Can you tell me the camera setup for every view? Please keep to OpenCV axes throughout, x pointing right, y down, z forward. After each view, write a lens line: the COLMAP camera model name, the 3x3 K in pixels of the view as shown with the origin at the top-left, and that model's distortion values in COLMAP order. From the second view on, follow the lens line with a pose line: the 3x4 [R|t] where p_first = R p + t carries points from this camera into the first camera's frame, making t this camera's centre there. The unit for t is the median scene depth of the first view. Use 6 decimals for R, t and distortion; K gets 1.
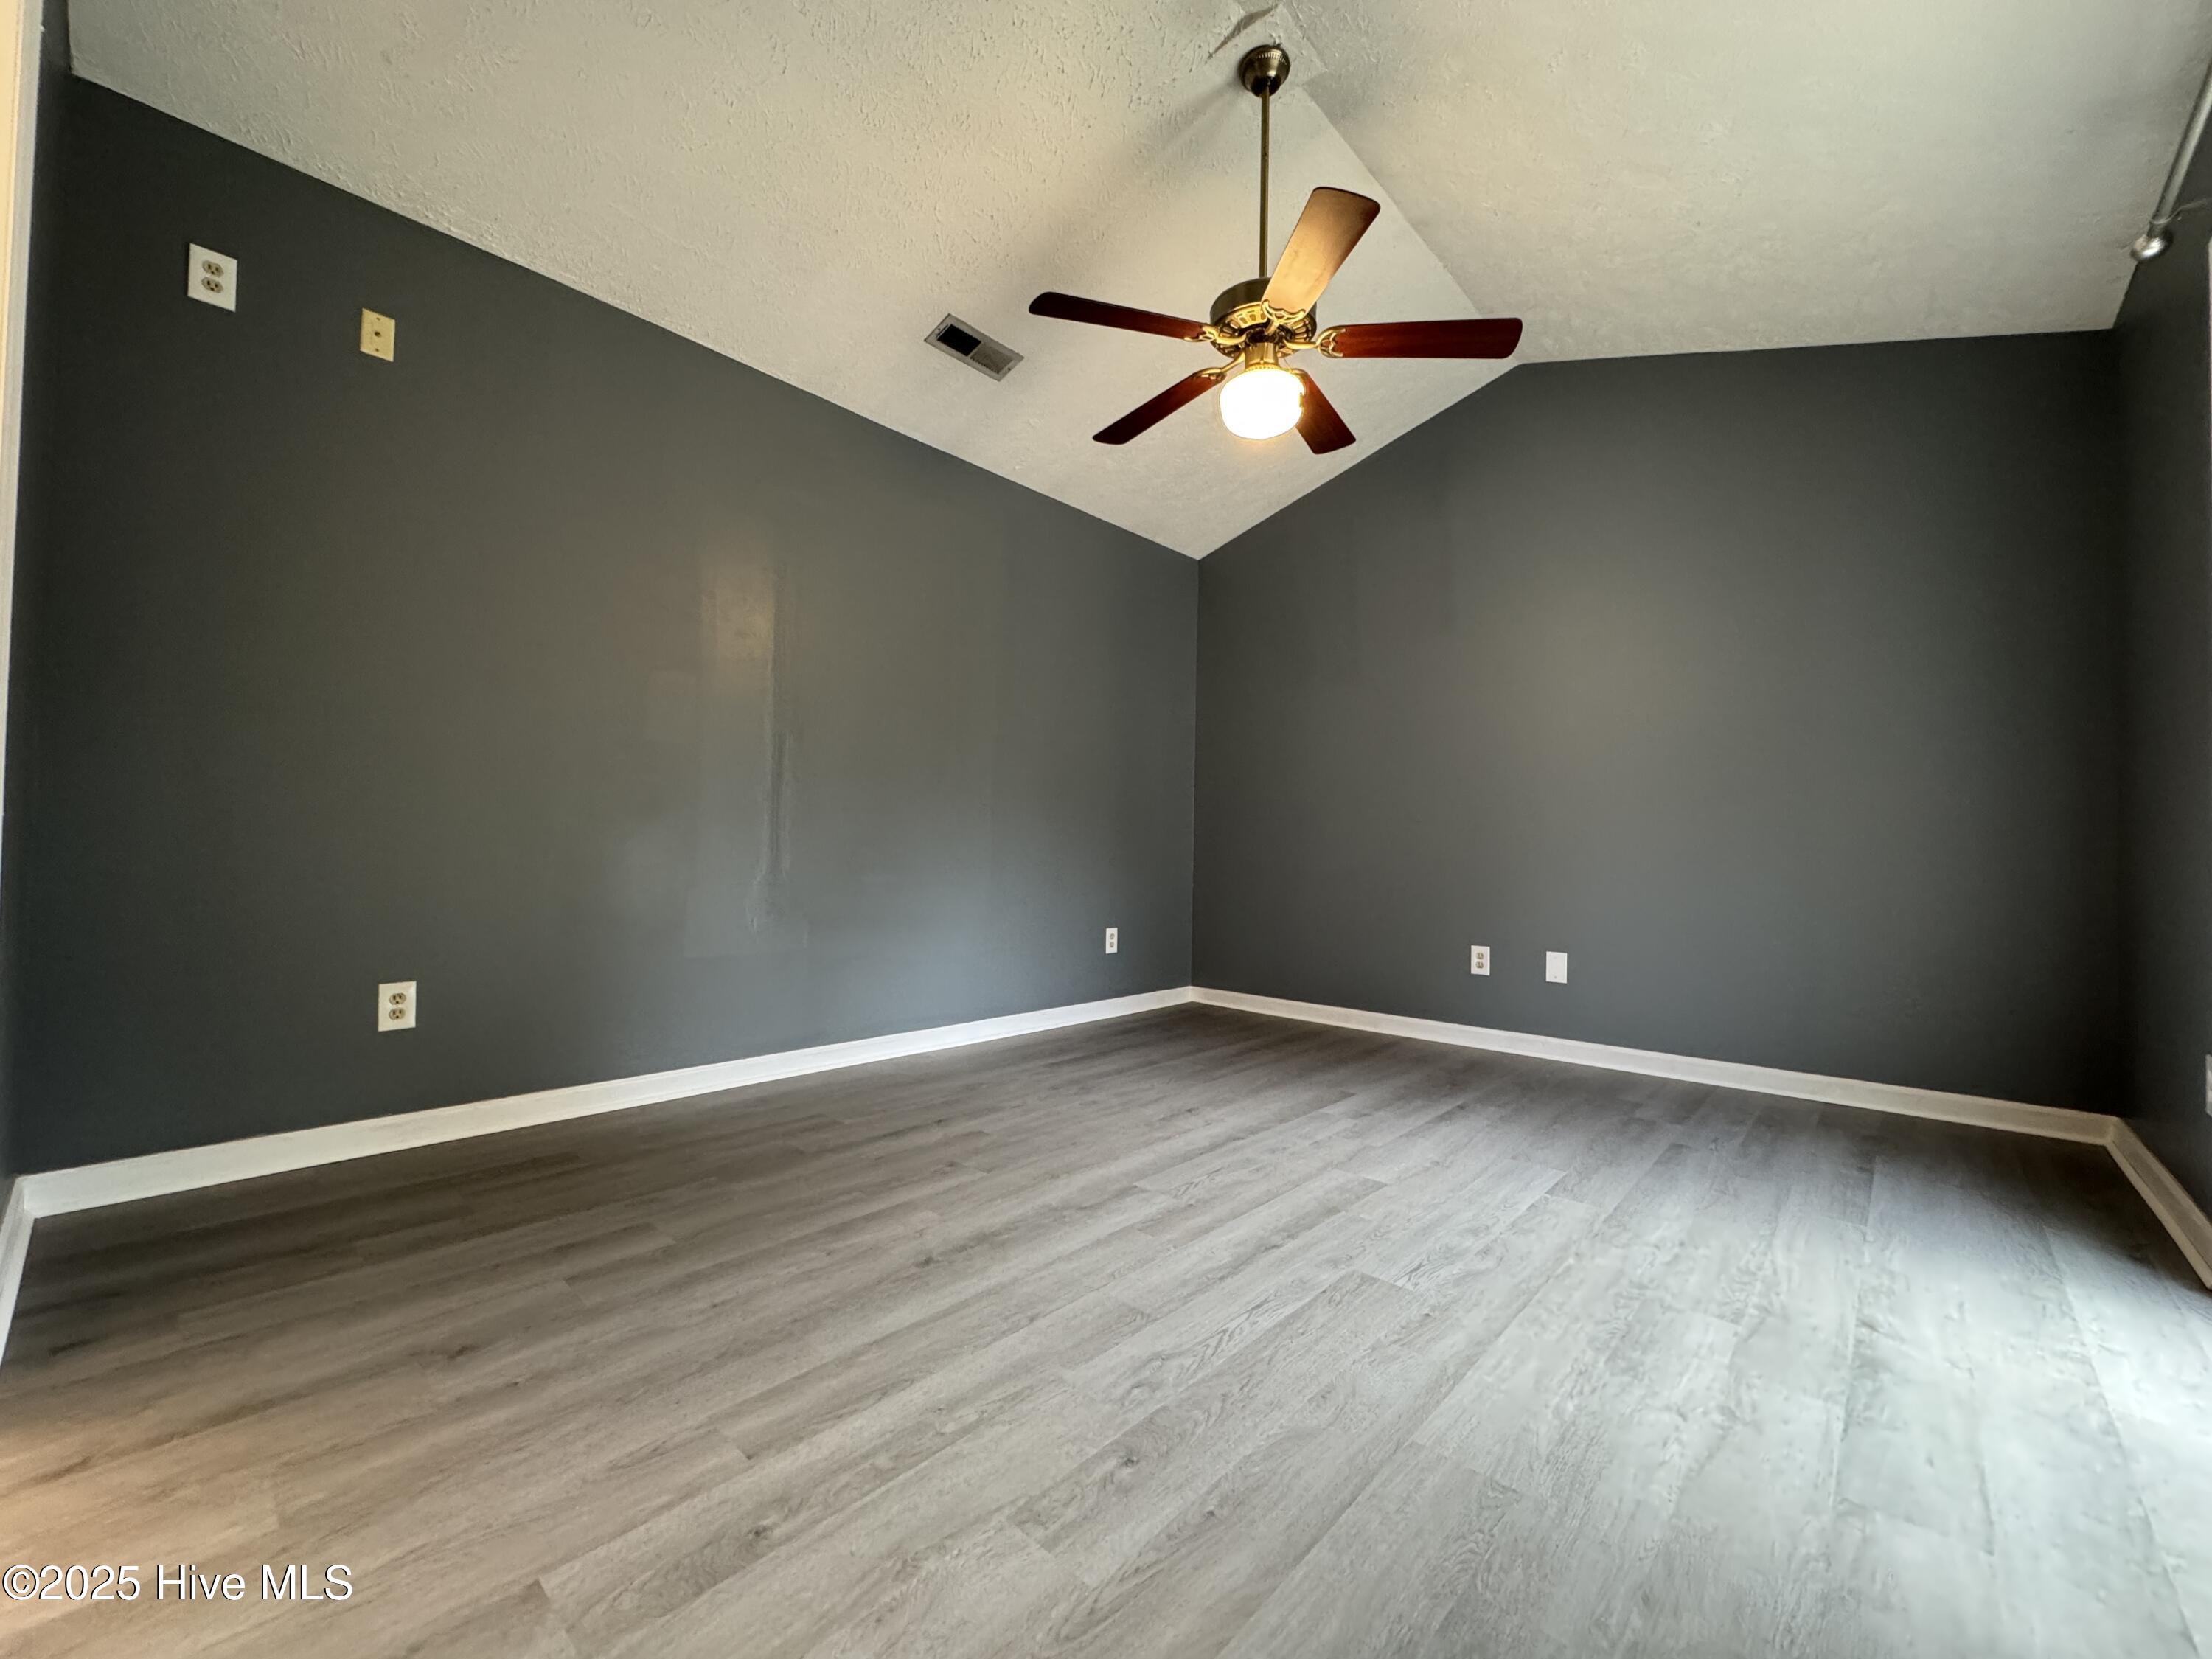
lens RADIAL K [[884.0, 0, 1105.9], [0, 884.0, 831.2], [0, 0, 1]] dist [-0.004741, 0.000665]
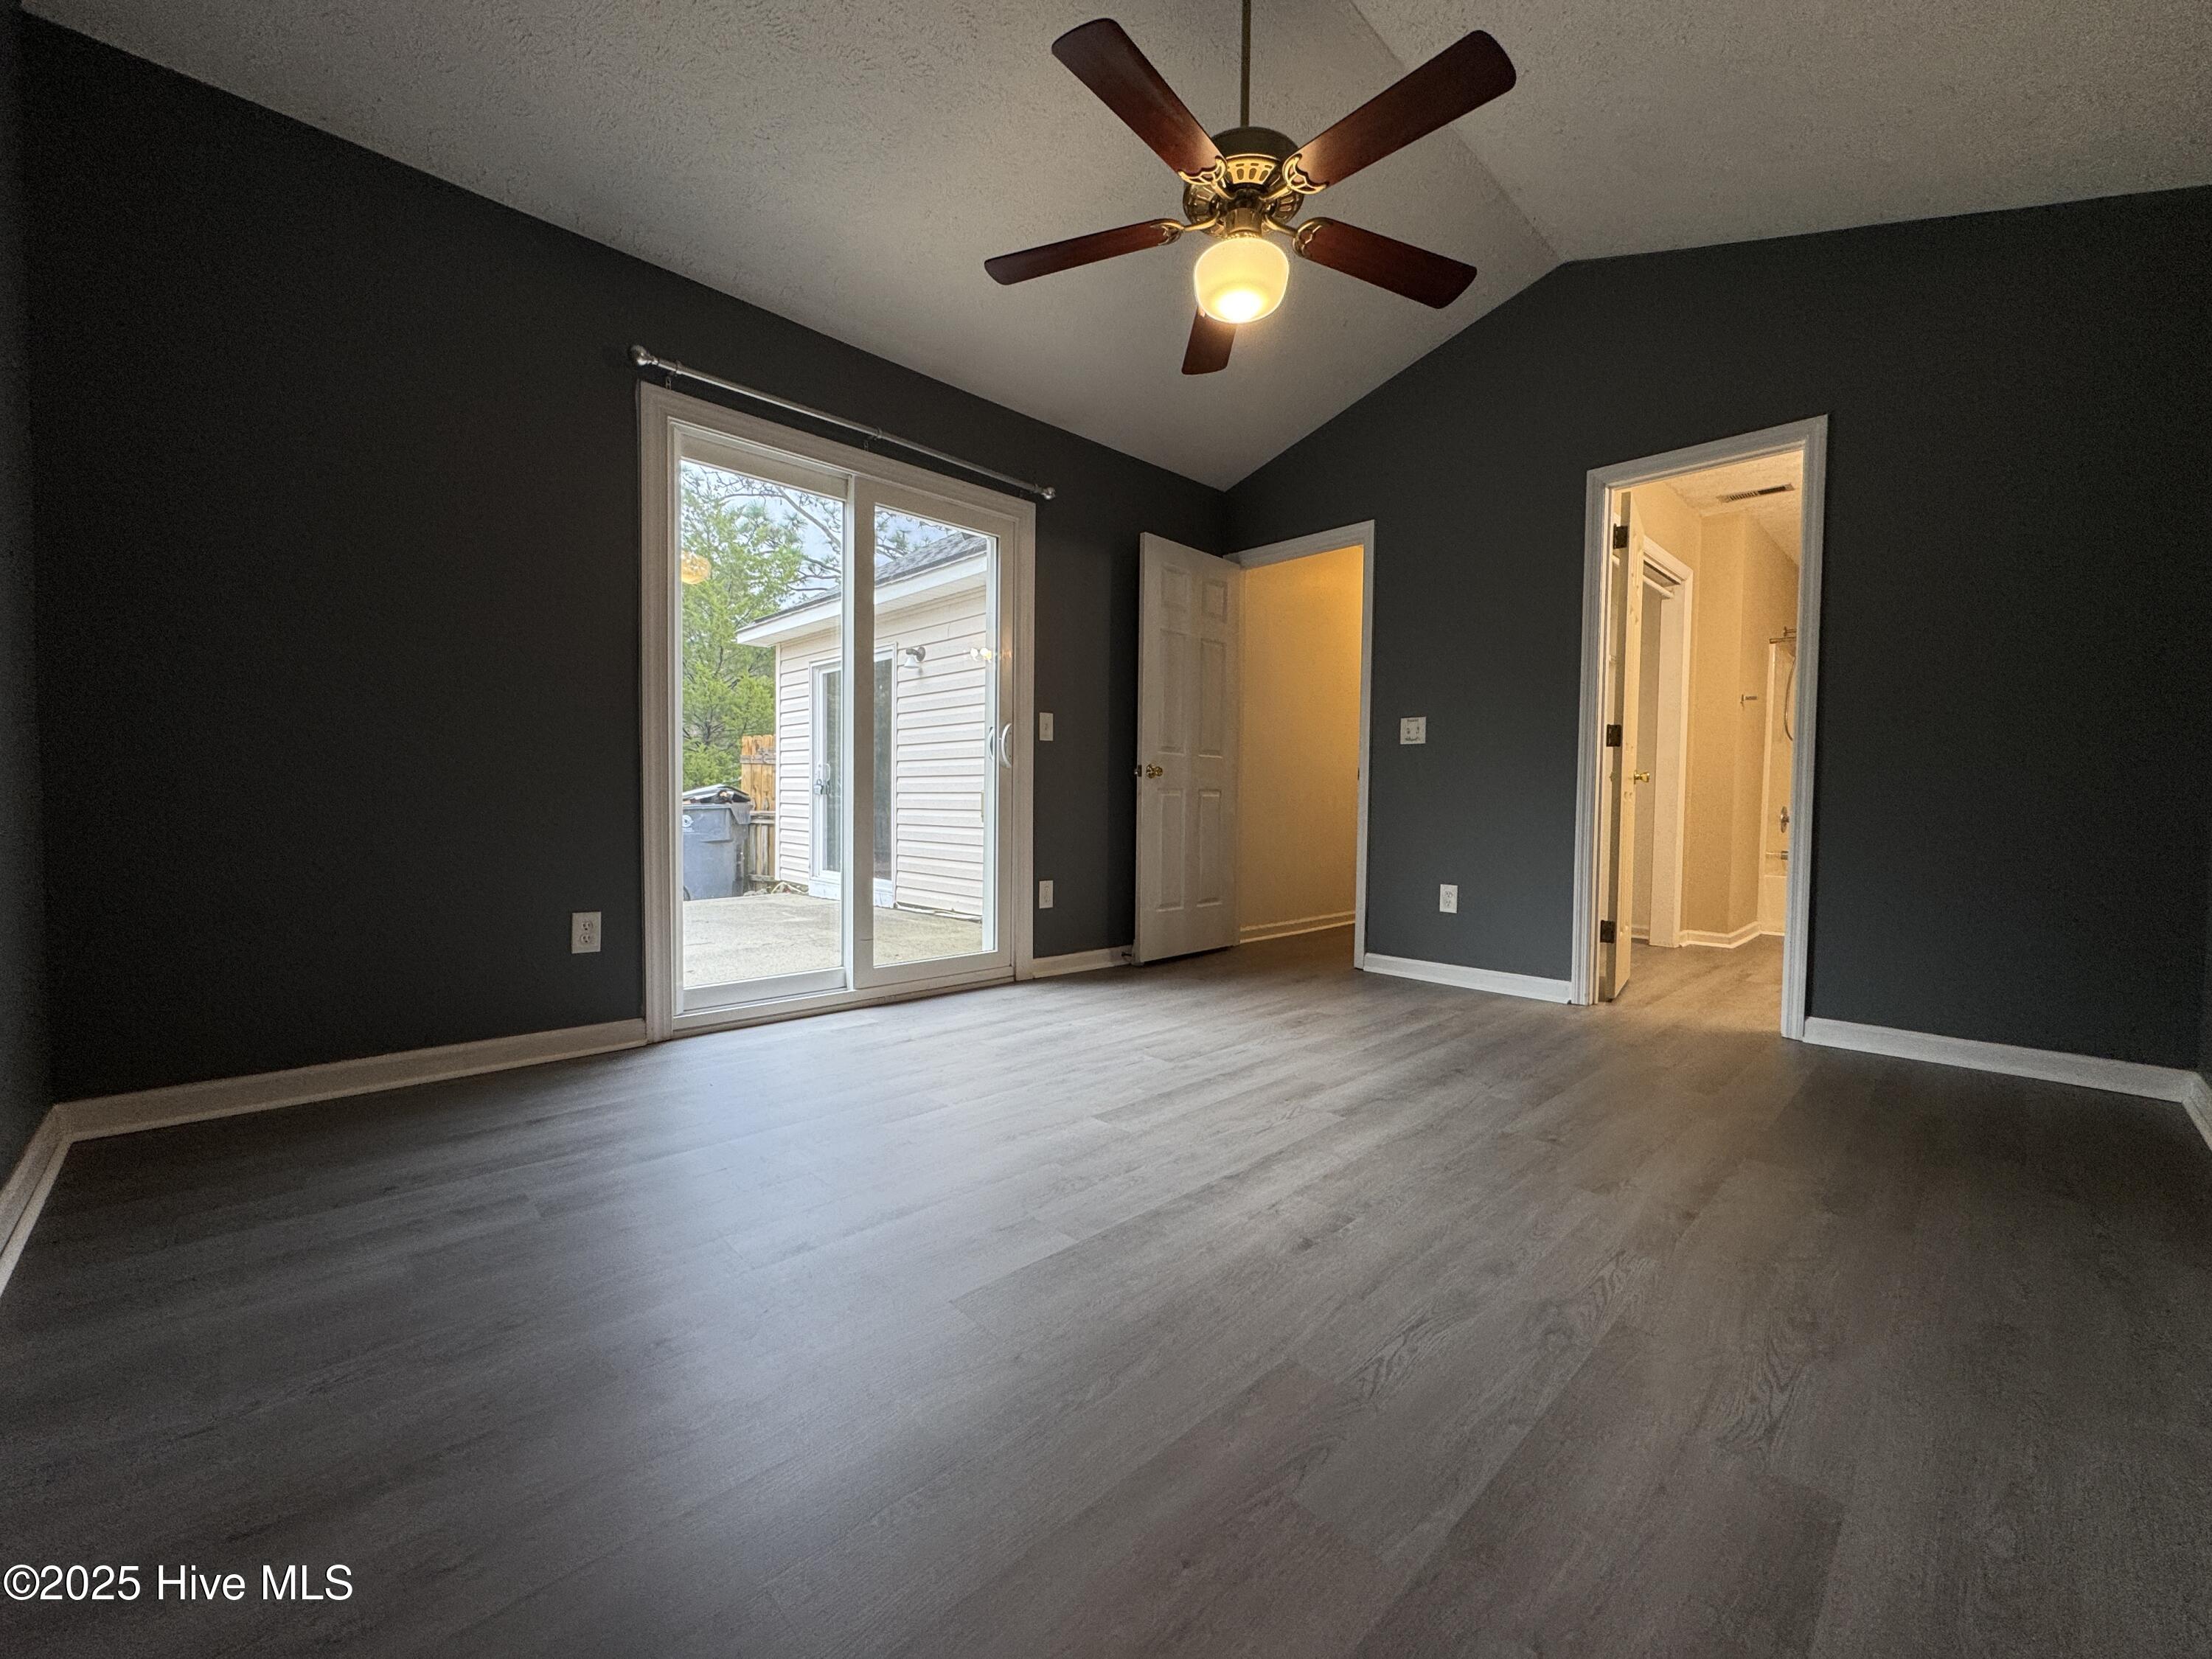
lens RADIAL K [[884.0, 0, 1105.9], [0, 884.0, 831.2], [0, 0, 1]] dist [-0.004741, 0.000665]
pose [[-0.997482, -0.033158, 0.062685, 0.287083], [-0.032370, 0.999384, 0.013550, 0.069139], [-0.063096, 0.011487, -0.997941, 2.289227]]
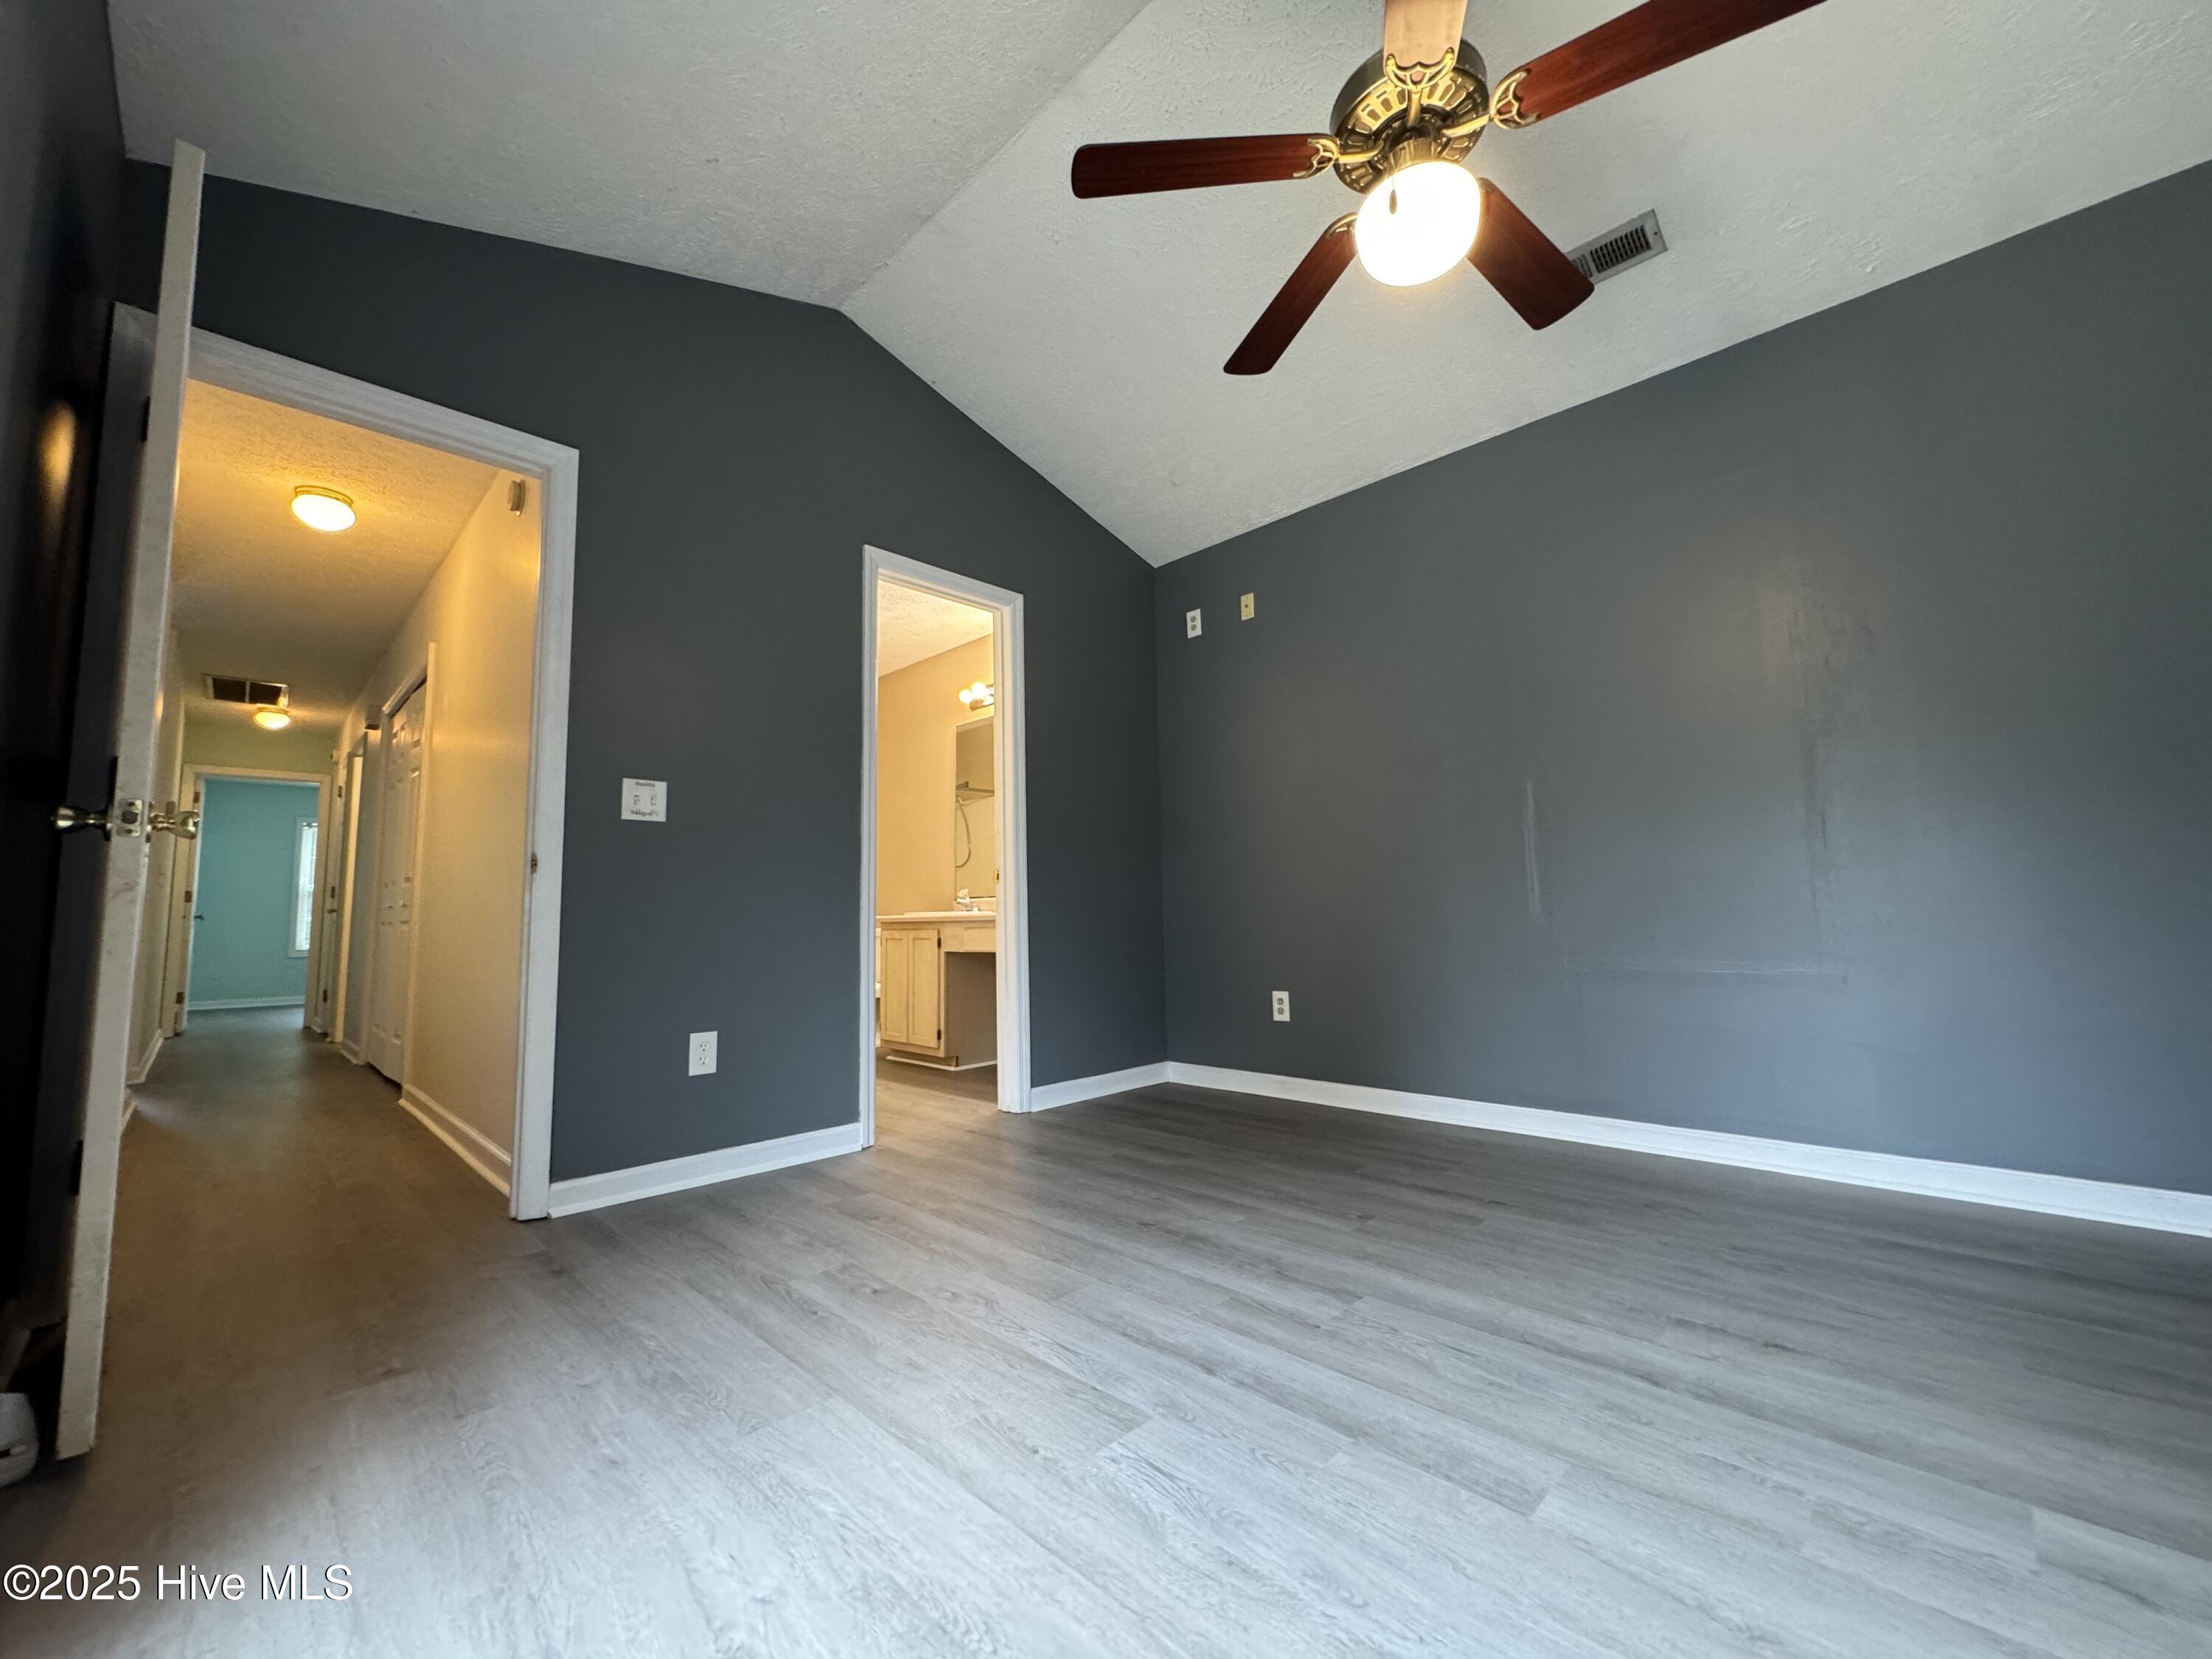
lens RADIAL K [[884.0, 0, 1105.9], [0, 884.0, 831.2], [0, 0, 1]] dist [-0.004741, 0.000665]
pose [[-0.046432, -0.118430, -0.991876, 0.993201], [0.043617, 0.991760, -0.120458, 0.076161], [0.997969, -0.048856, -0.040883, 0.918438]]
